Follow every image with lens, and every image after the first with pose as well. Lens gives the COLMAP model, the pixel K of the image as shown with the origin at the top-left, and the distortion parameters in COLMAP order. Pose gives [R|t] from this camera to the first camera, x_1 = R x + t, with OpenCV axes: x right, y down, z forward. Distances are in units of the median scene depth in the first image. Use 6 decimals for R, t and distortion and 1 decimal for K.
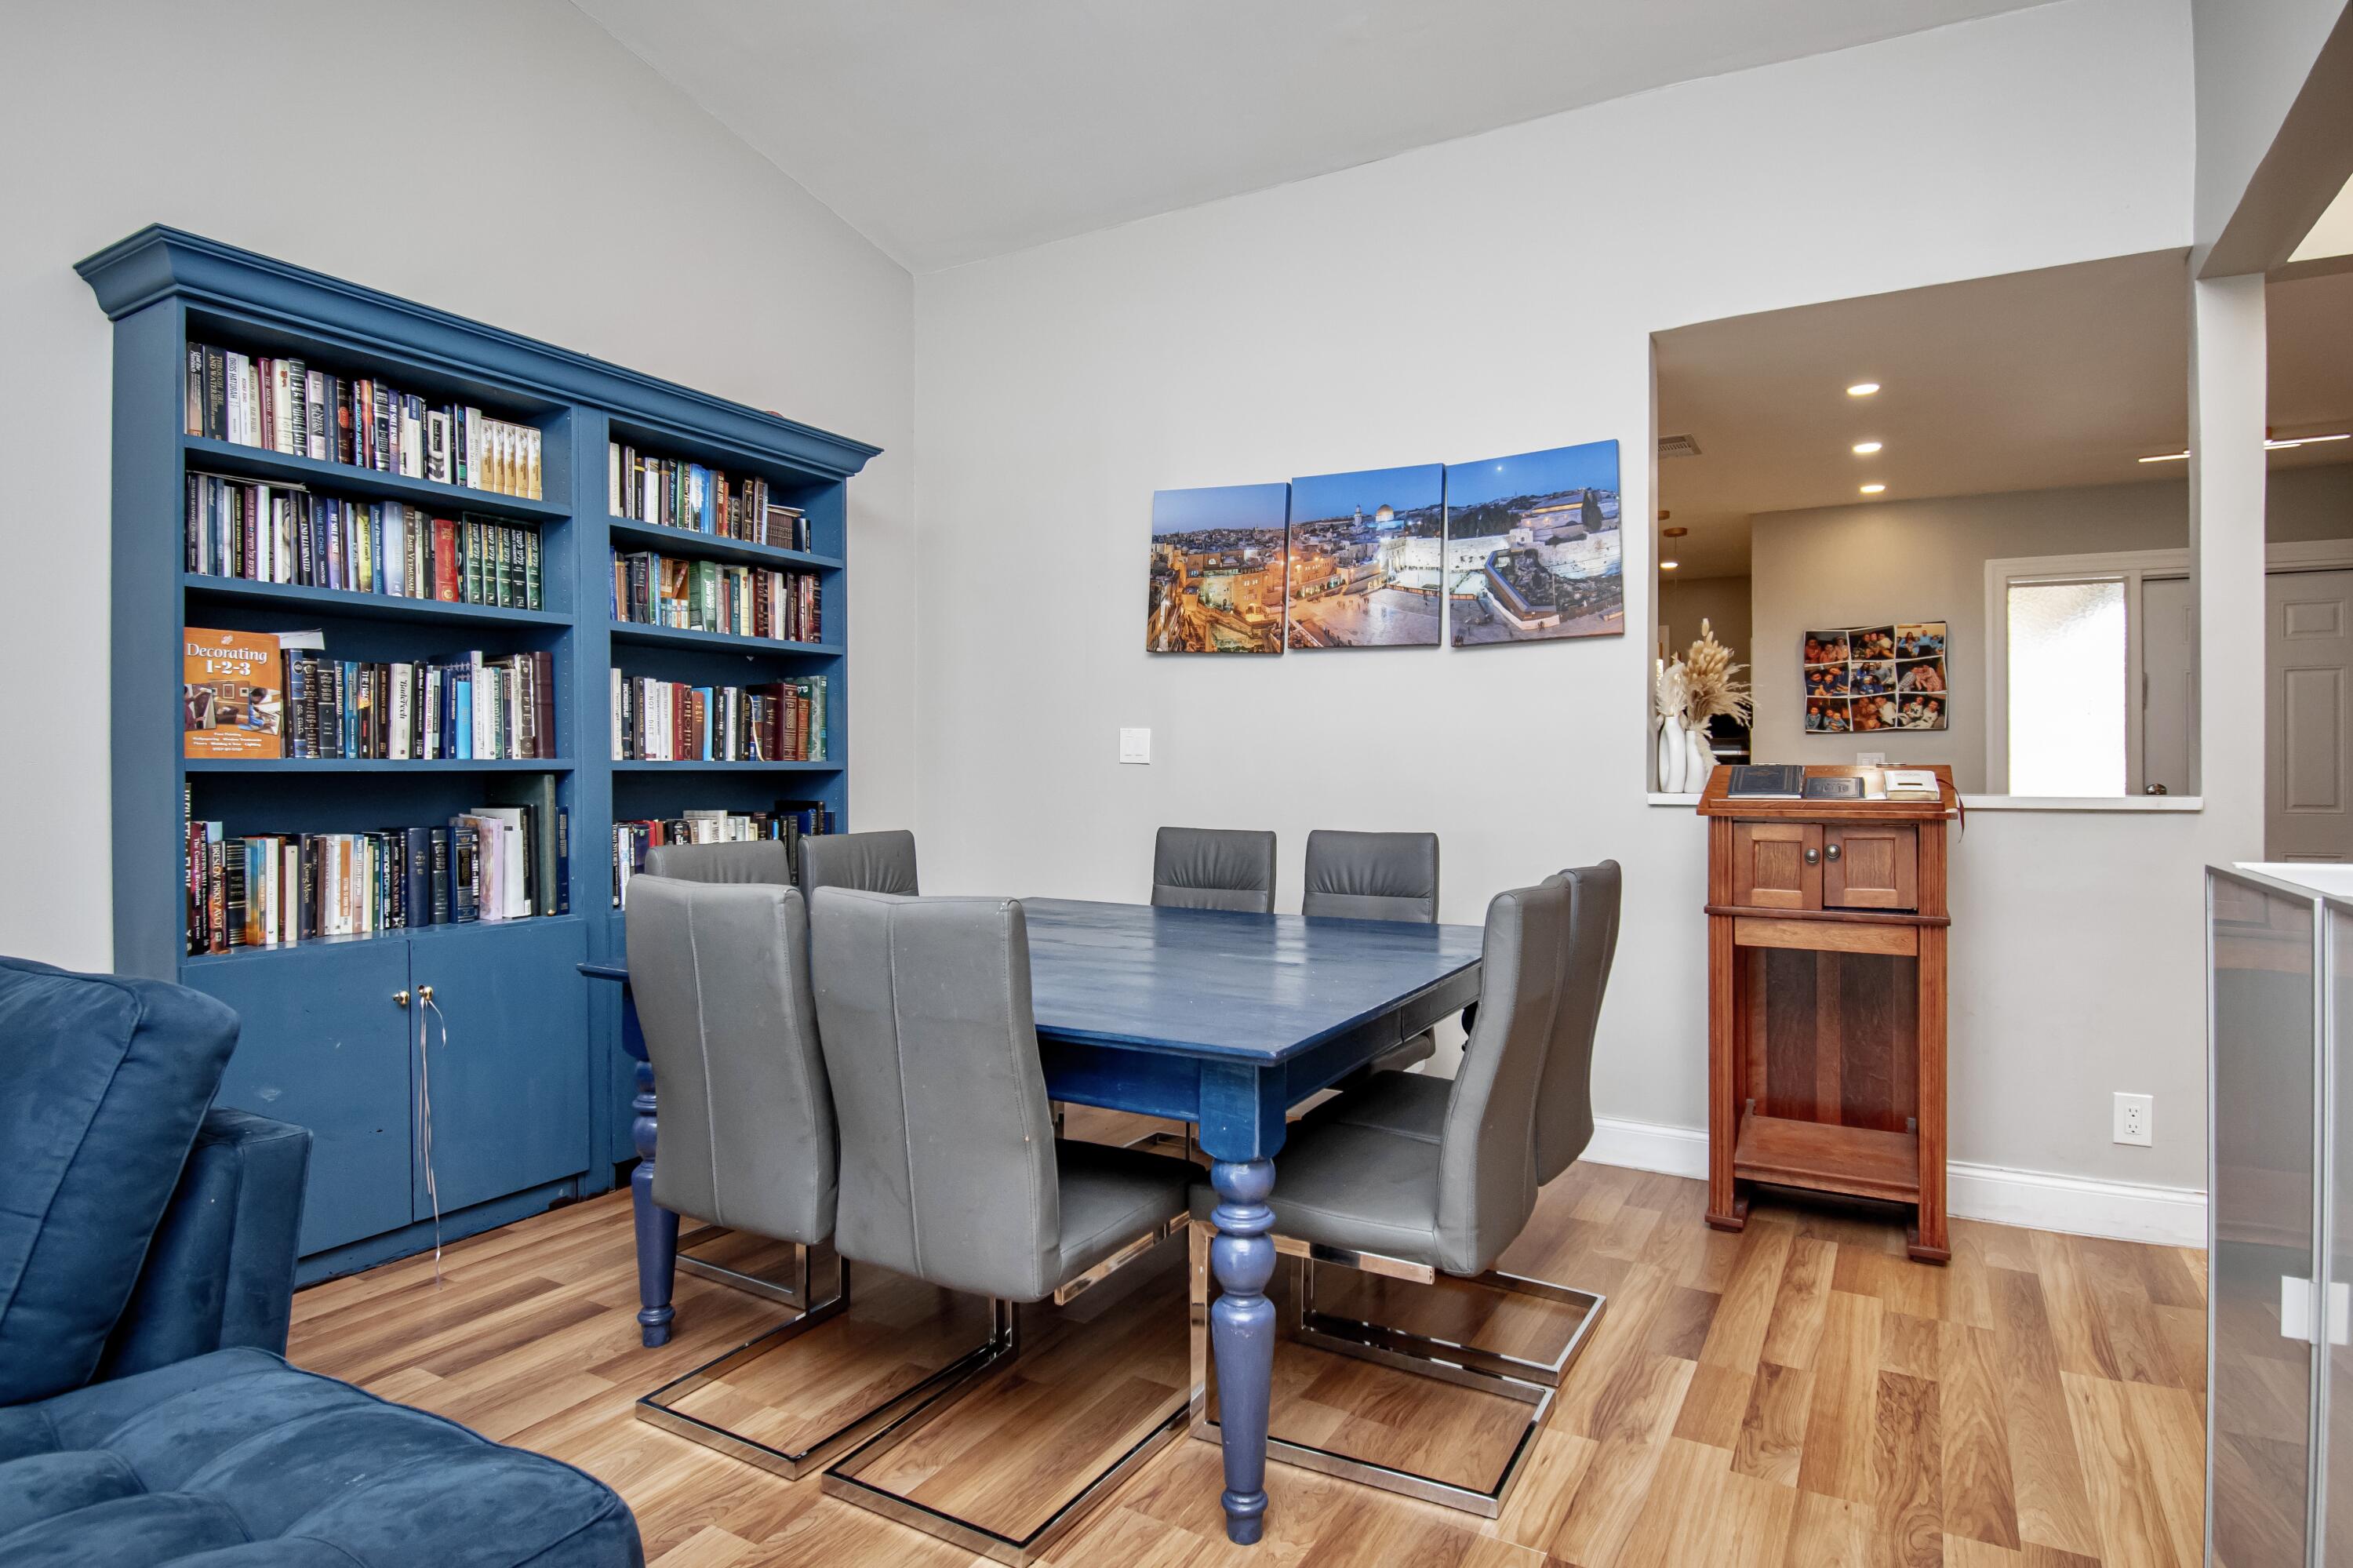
lens RADIAL K [[1262.4, 0, 1193.0], [0, 1262.4, 768.9], [0, 0, 1]] dist [0.005218, -0.001157]
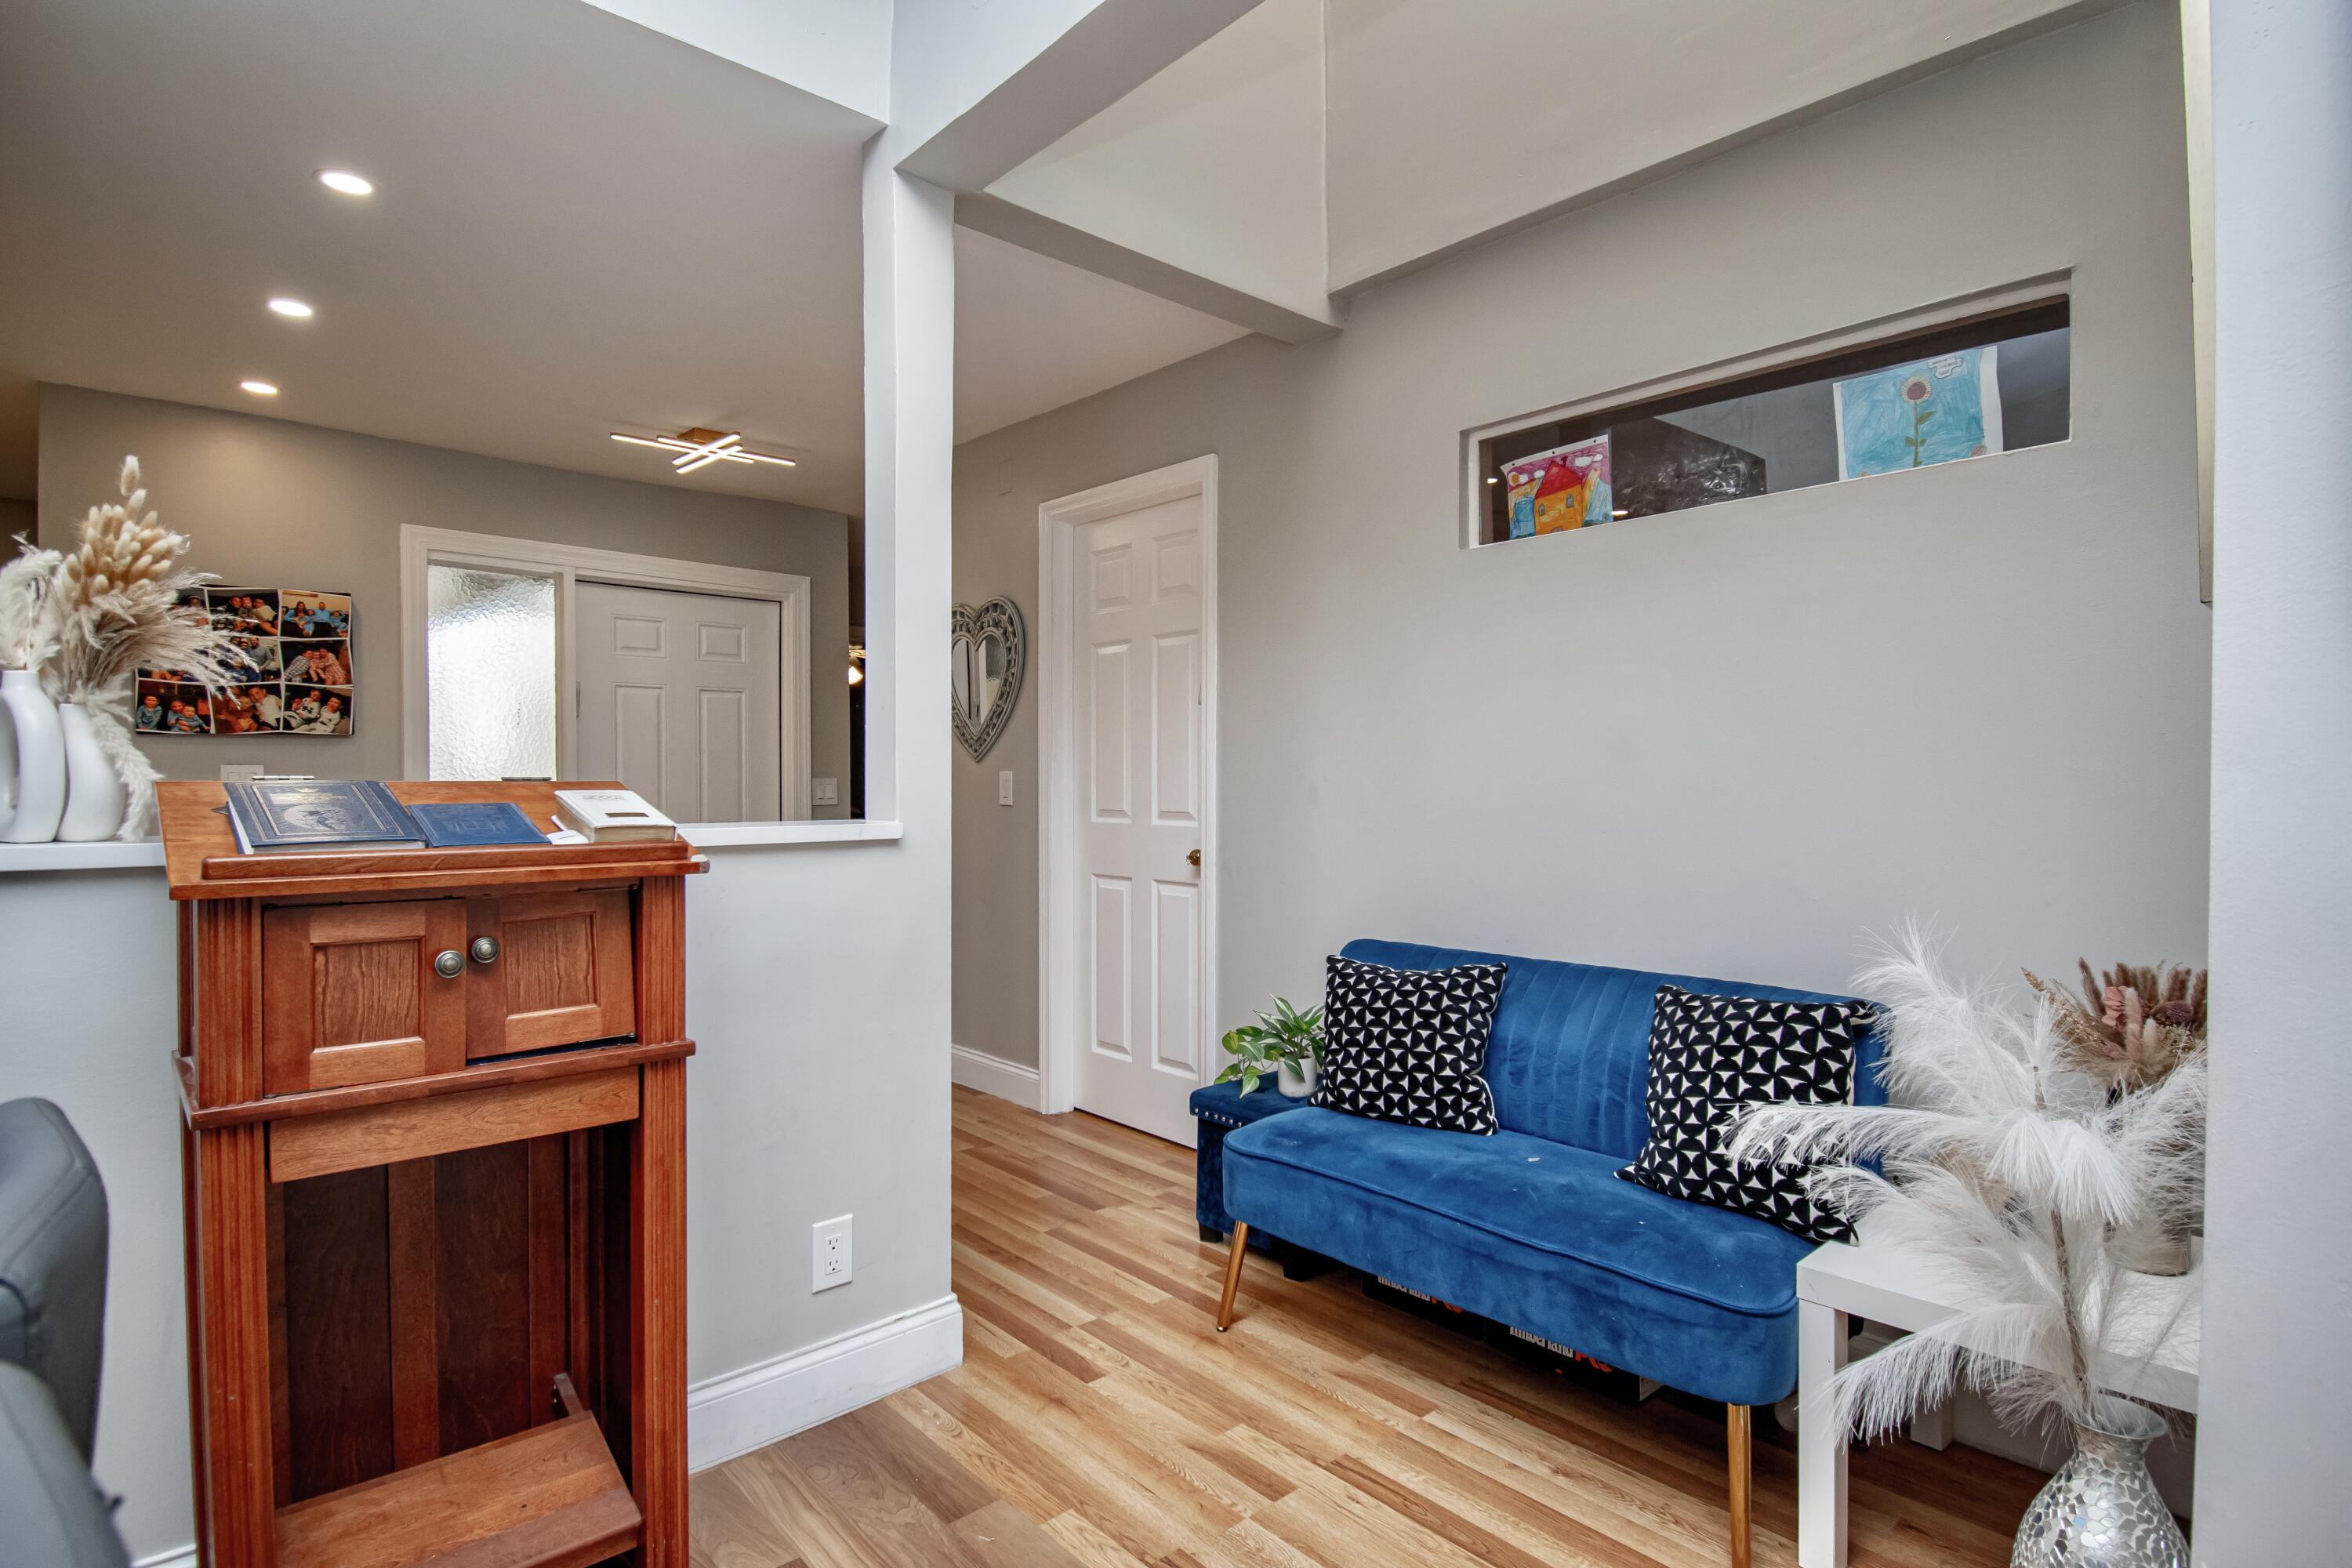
lens RADIAL K [[1187.1, 0, 1223.9], [0, 1187.1, 784.0], [0, 0, 1]] dist [-0.014494, -0.011003]
pose [[0.286119, 0.000095, 0.958194, 0.109194], [0.002954, 0.999995, -0.000981, -0.000334], [-0.958190, 0.003111, 0.286117, 0.462704]]
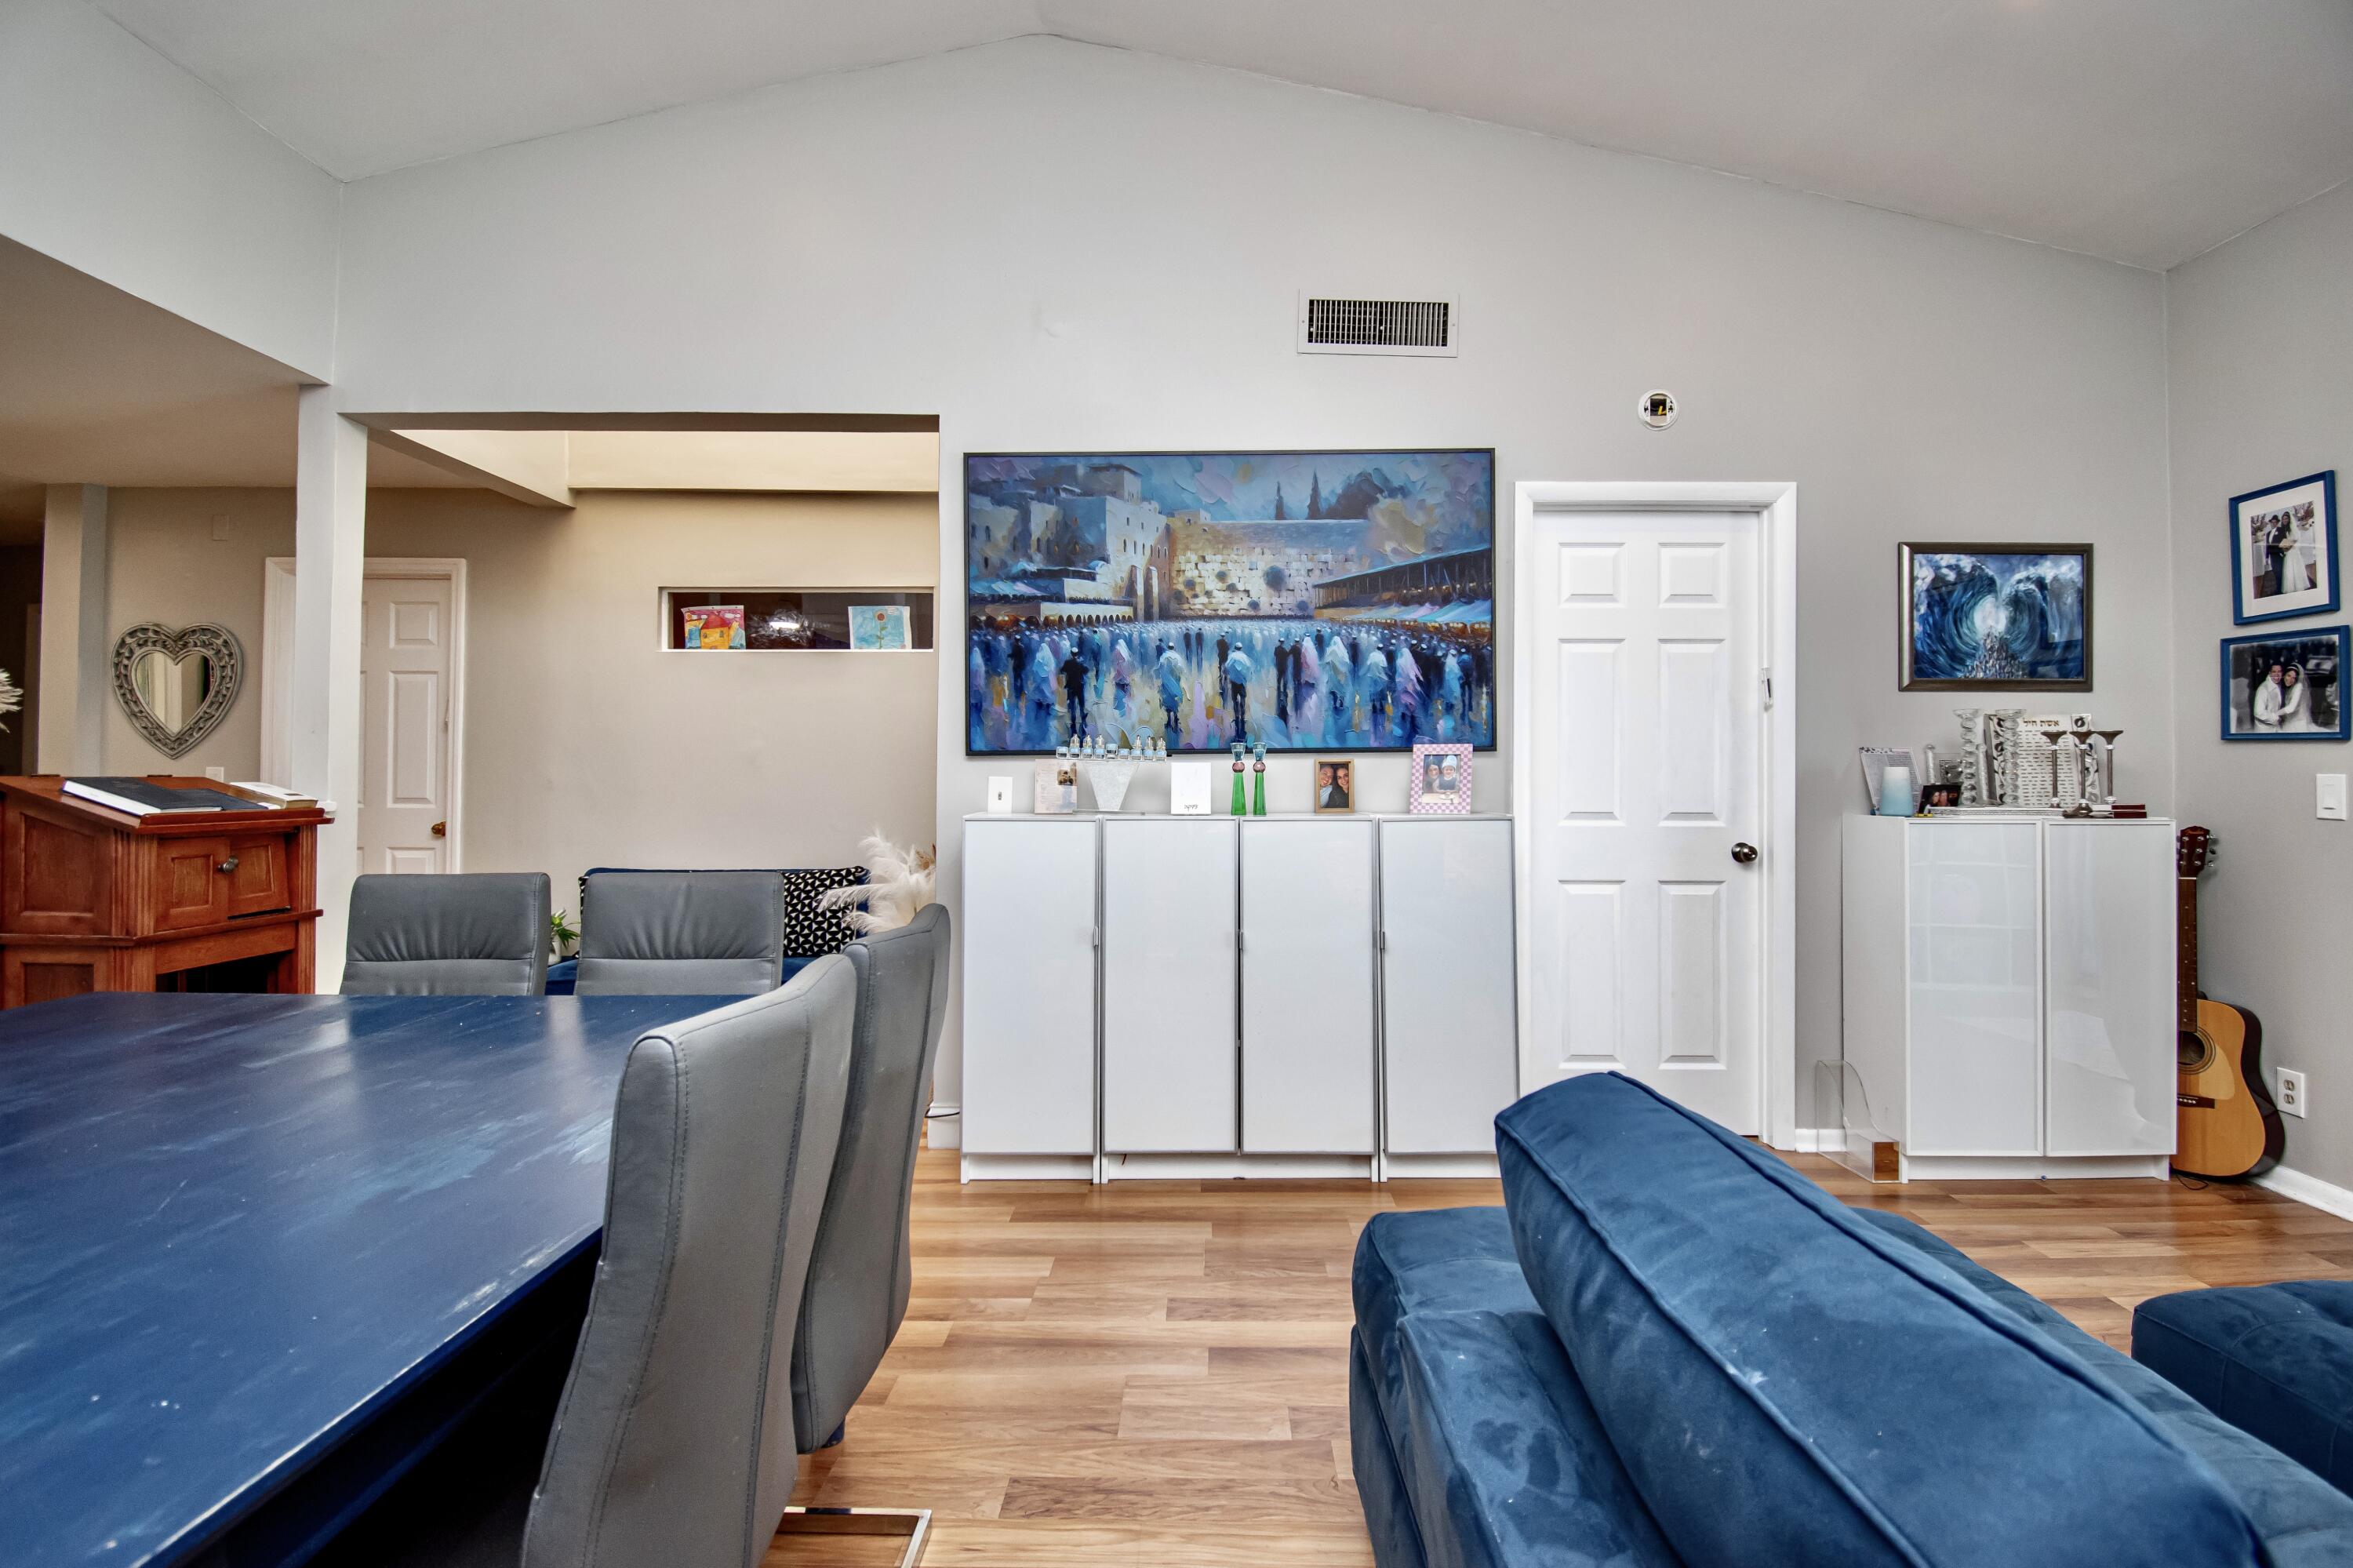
lens RADIAL K [[1070.3, 0, 1189.2], [0, 1070.3, 782.9], [0, 0, 1]] dist [-0.024016, -0.000353]
pose [[-0.490440, -0.012911, 0.871379, -0.496911], [-0.000029, 0.999891, 0.014798, -0.013157], [-0.871475, 0.007232, -0.490386, 0.598677]]
